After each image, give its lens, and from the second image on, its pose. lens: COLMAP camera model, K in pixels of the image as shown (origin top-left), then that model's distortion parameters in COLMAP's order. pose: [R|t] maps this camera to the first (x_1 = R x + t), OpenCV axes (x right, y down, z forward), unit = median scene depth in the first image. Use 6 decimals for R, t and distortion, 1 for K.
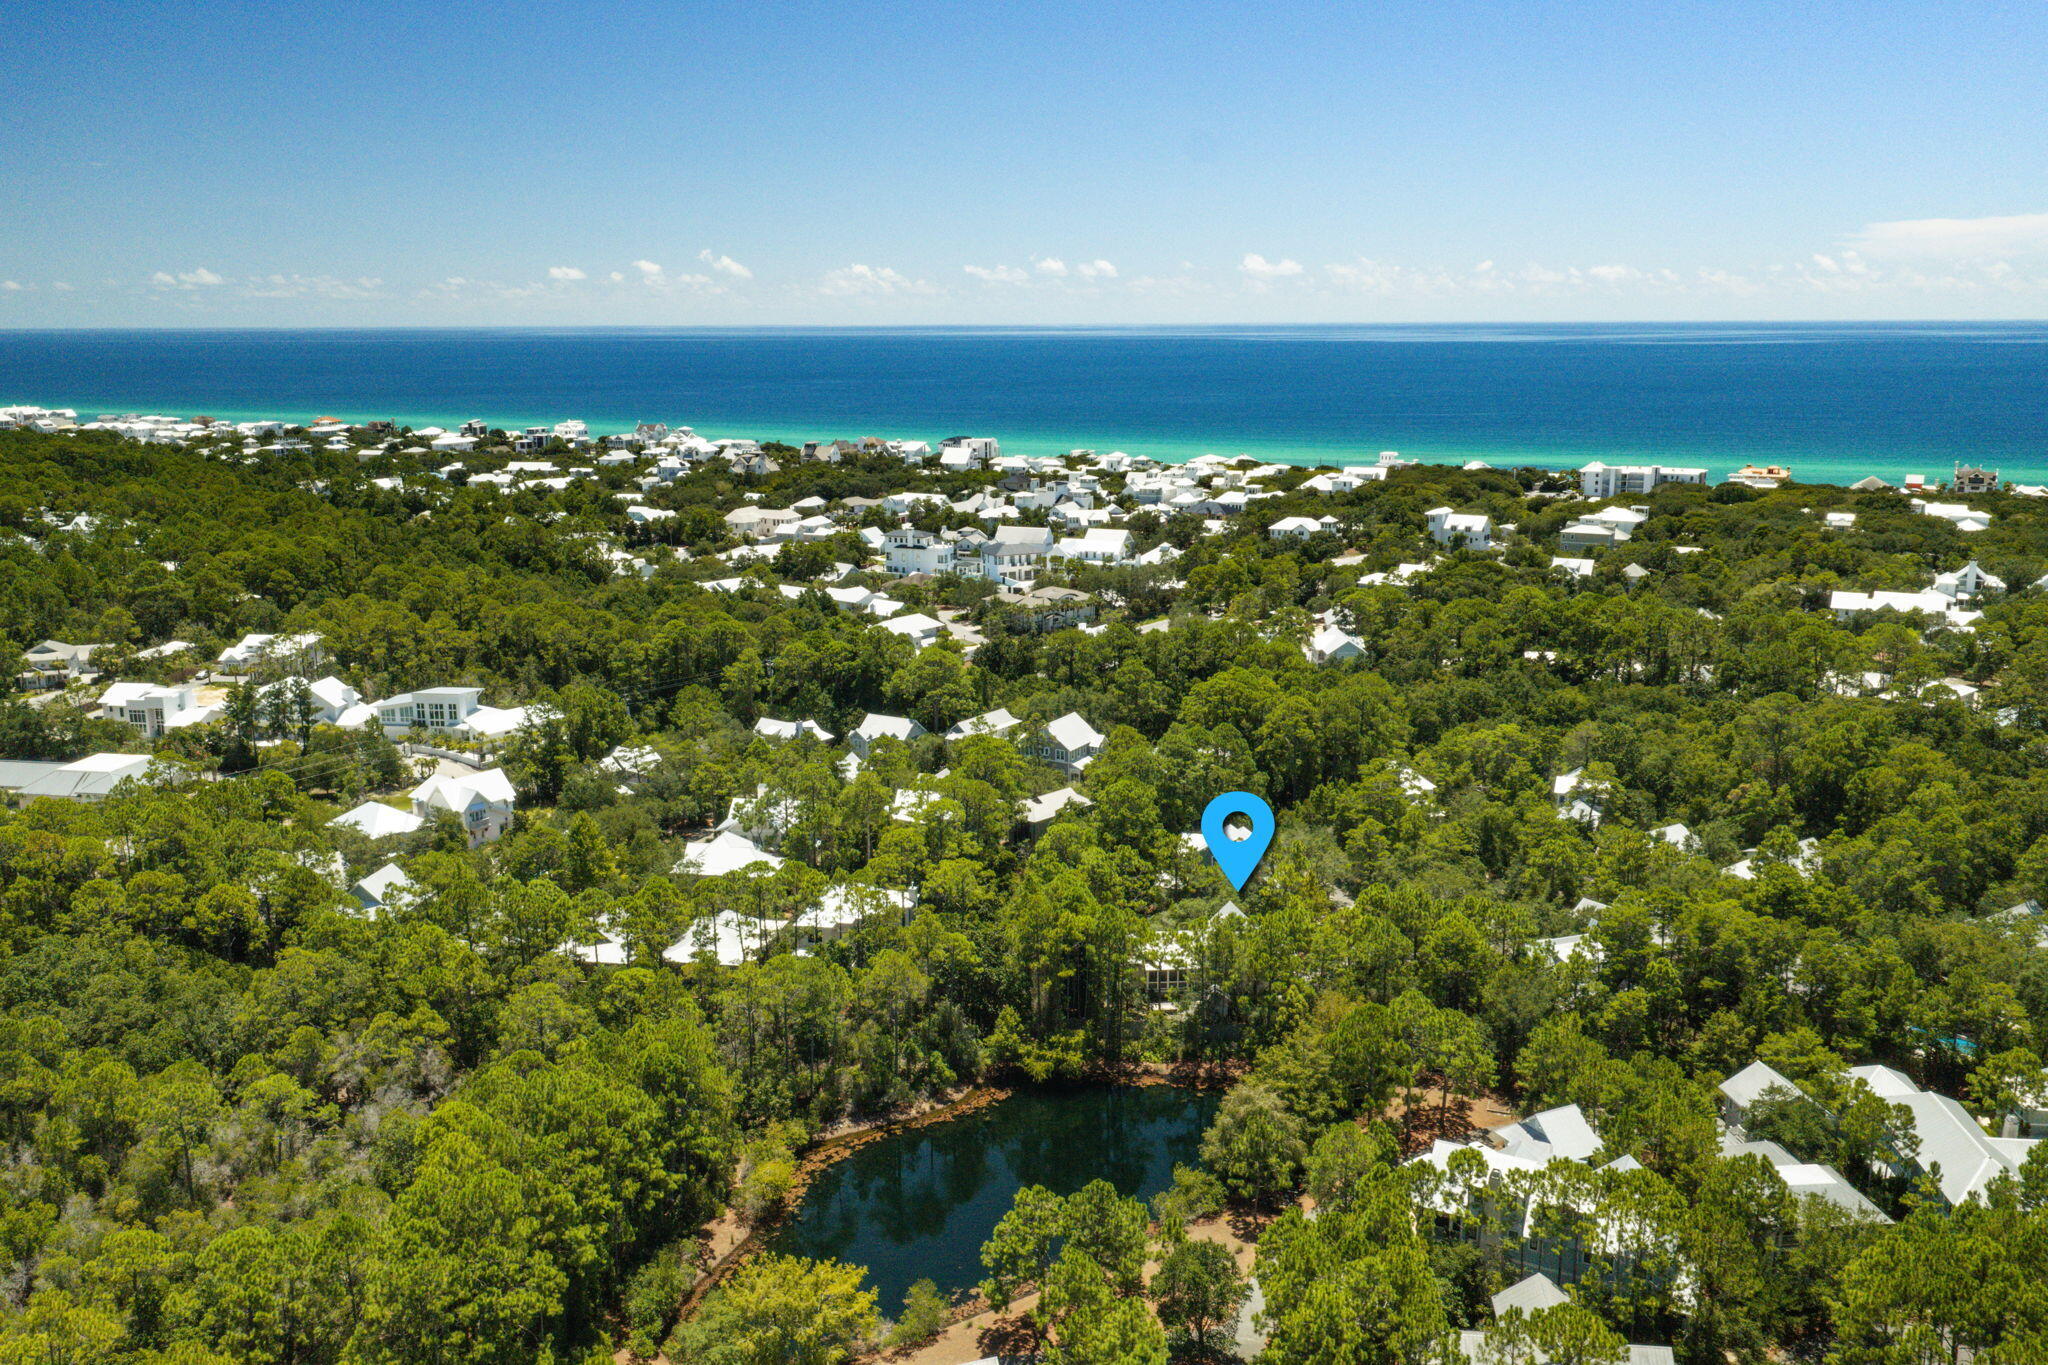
lens RADIAL K [[1697.0, 0, 1028.7], [0, 1697.0, 683.7], [0, 0, 1]] dist [0.016238, -0.018870]
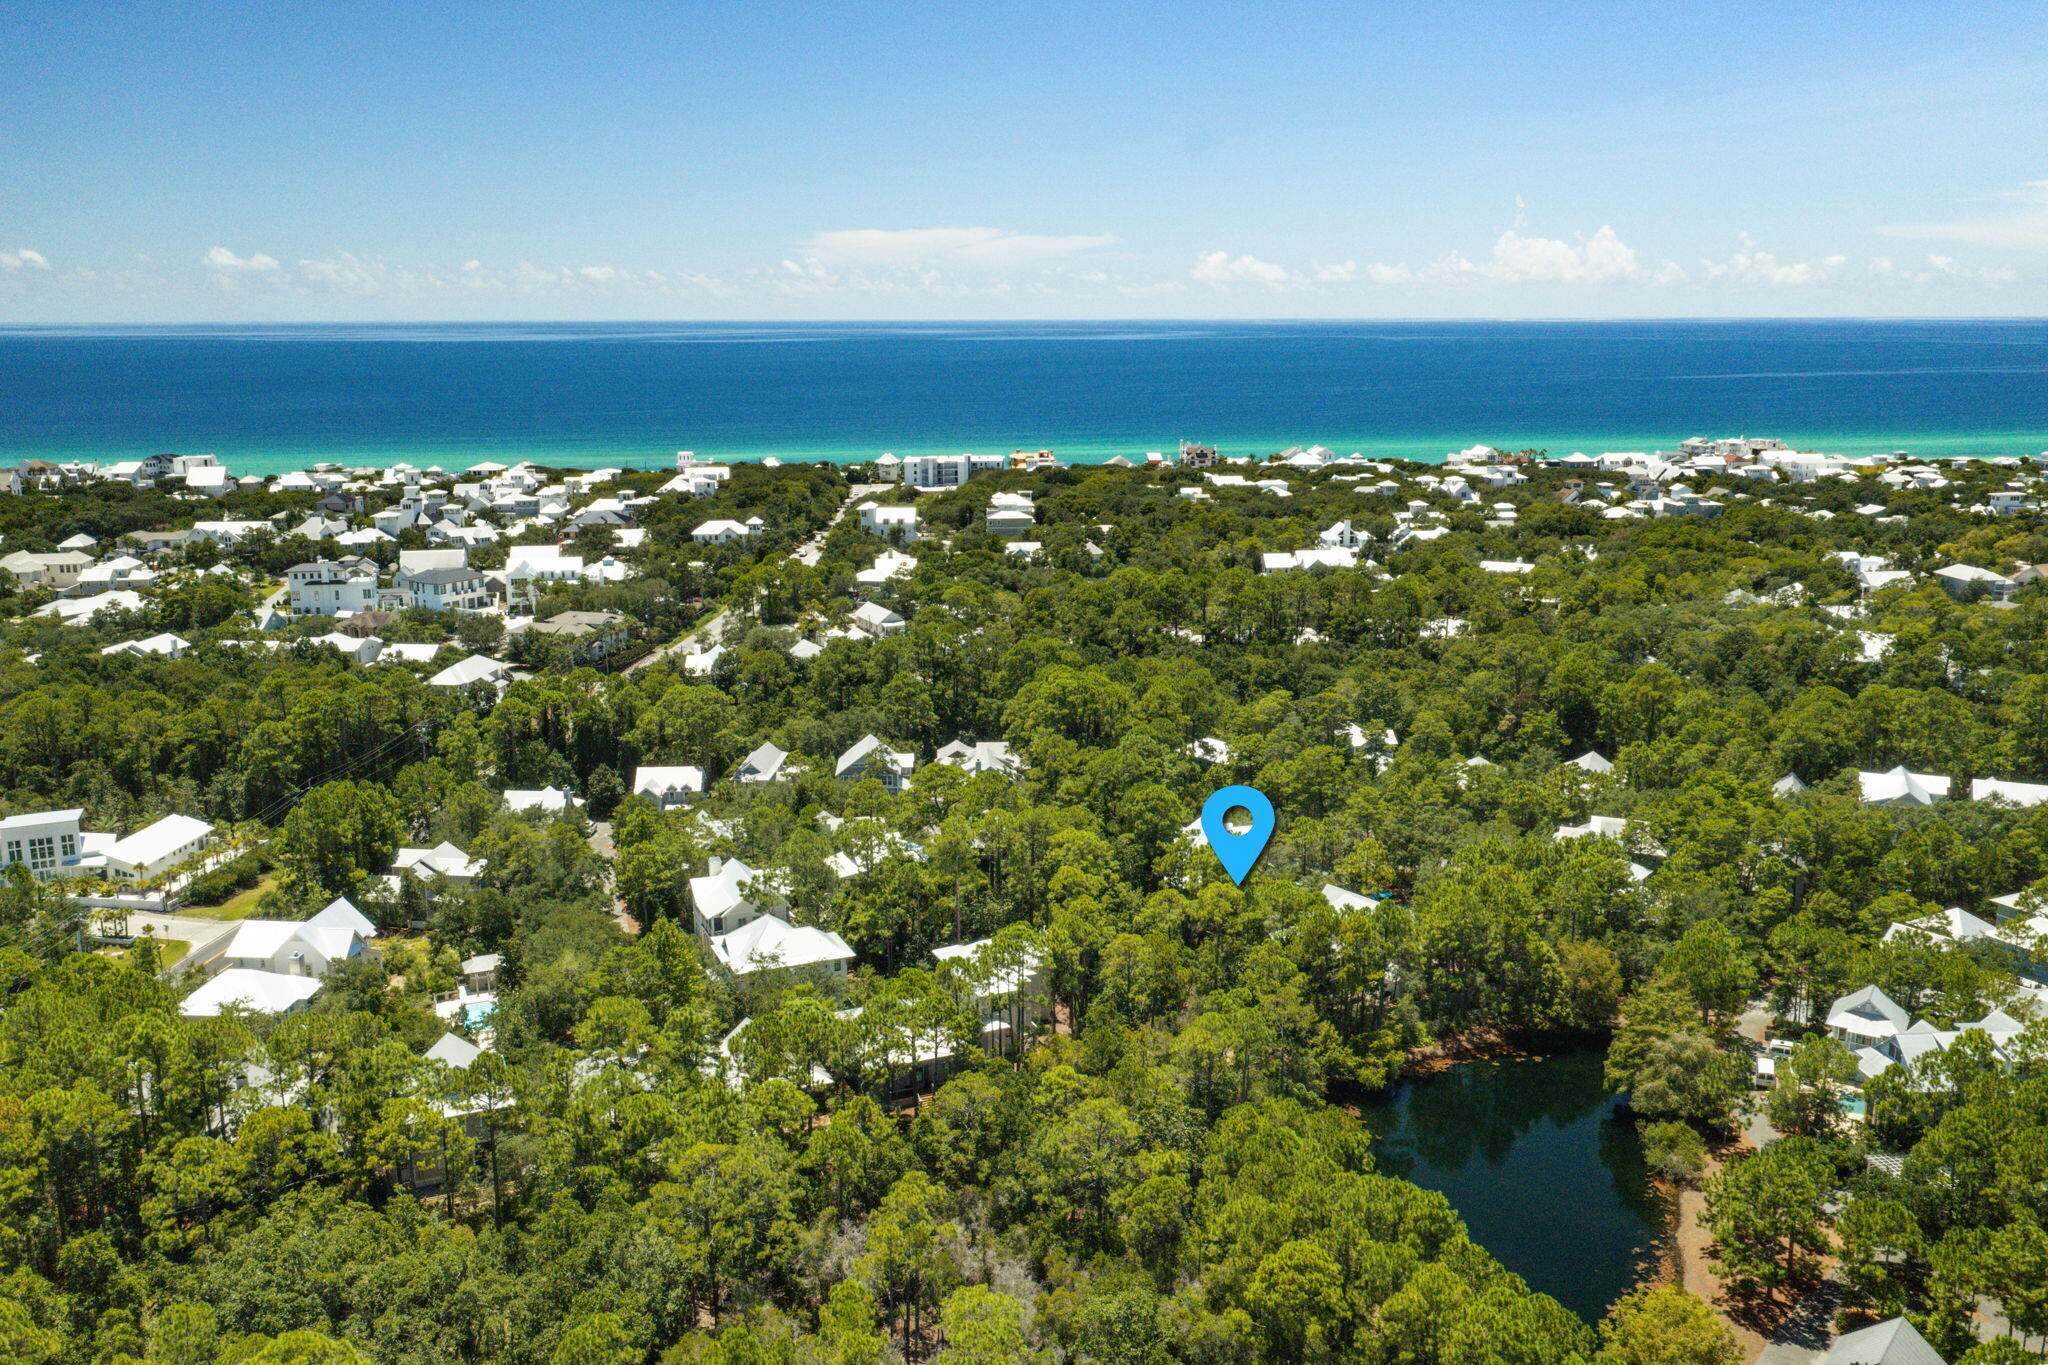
lens RADIAL K [[1697.0, 0, 1014.0], [0, 1697.0, 671.2], [0, 0, 1]] dist [0.016238, -0.018870]
pose [[0.850362, -0.107278, 0.515146, -0.164215], [0.110667, 0.993562, 0.024227, -0.014076], [-0.514429, 0.036408, 0.856760, 0.068897]]
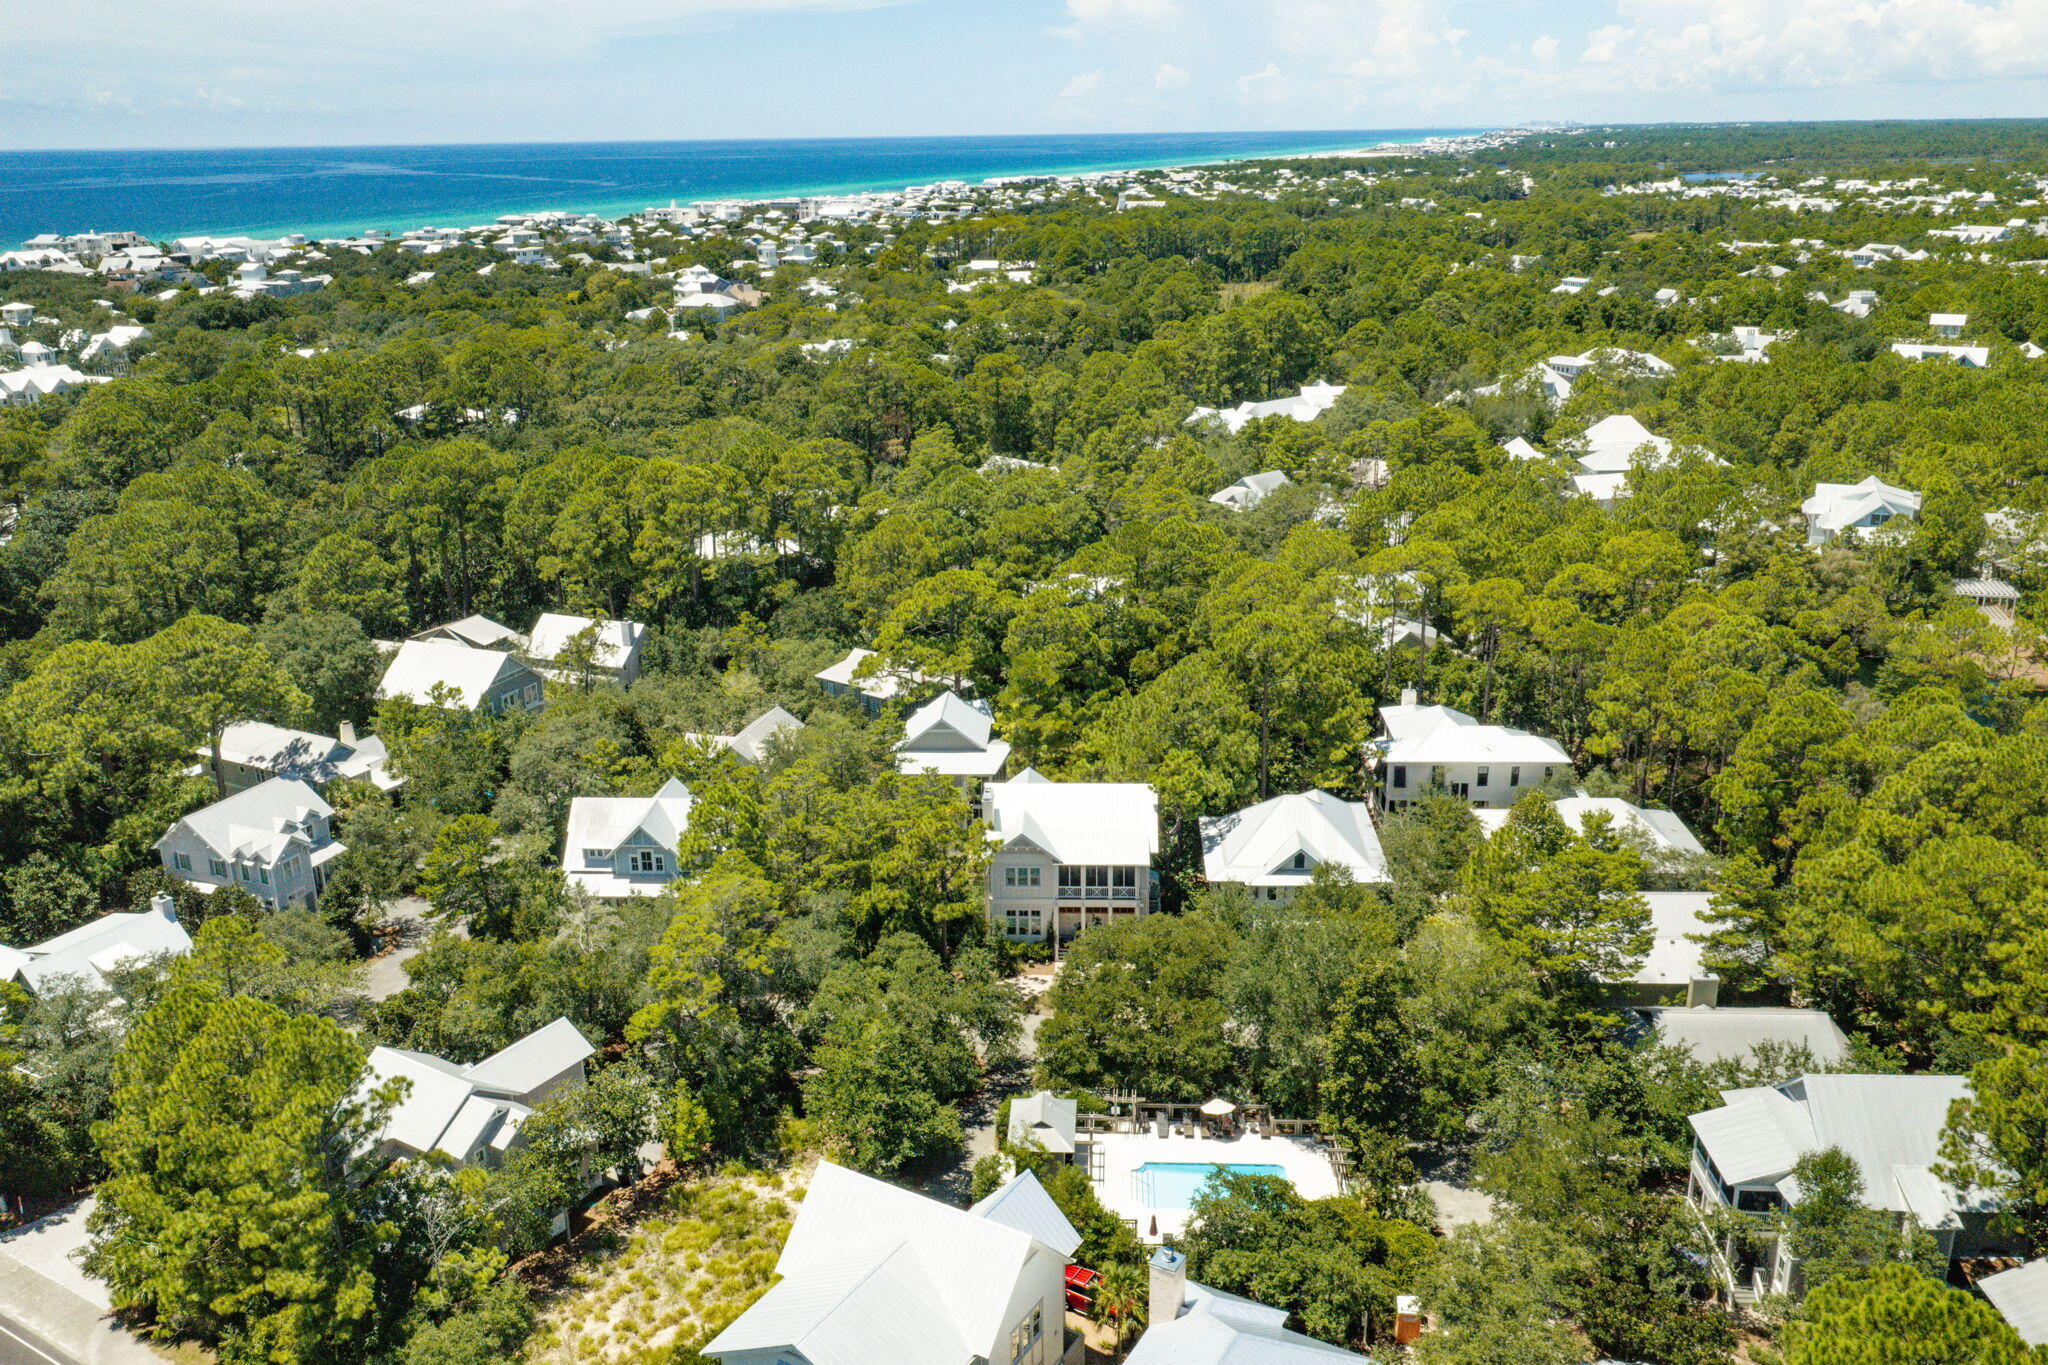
lens RADIAL K [[1697.0, 0, 1024.9], [0, 1697.0, 683.2], [0, 0, 1]] dist [0.016238, -0.018870]
pose [[-0.106543, -0.302619, 0.947138, -0.212055], [0.223813, 0.920815, 0.319385, -0.041781], [-0.968791, 0.246010, -0.030377, 0.361305]]
